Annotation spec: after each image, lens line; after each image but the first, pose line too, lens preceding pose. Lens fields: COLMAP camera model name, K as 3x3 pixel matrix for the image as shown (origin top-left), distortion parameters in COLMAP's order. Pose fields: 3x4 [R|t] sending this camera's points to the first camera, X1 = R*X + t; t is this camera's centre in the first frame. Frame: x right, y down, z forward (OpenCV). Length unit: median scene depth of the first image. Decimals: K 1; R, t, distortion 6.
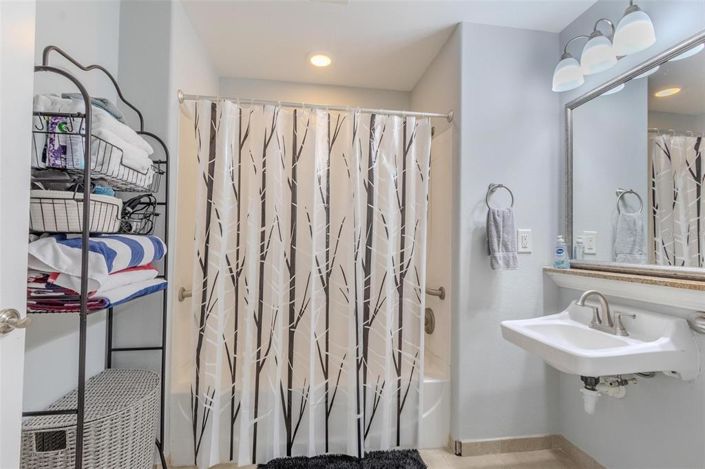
lens RADIAL K [[319.1, 0, 352.5], [0, 319.1, 234.5], [0, 0, 1]] dist [0.000829, -0.000375]
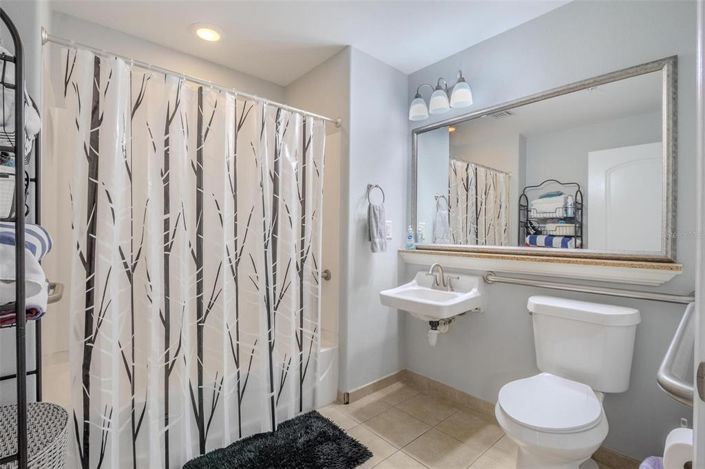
lens RADIAL K [[330.8, 0, 352.5], [0, 330.8, 234.5], [0, 0, 1]] dist [-0.015048, 0.000100]
pose [[0.829896, -0.007760, 0.557864, -0.354656], [-0.013988, 0.999300, 0.034709, -0.005892], [-0.557743, -0.036609, 0.829206, -0.042876]]
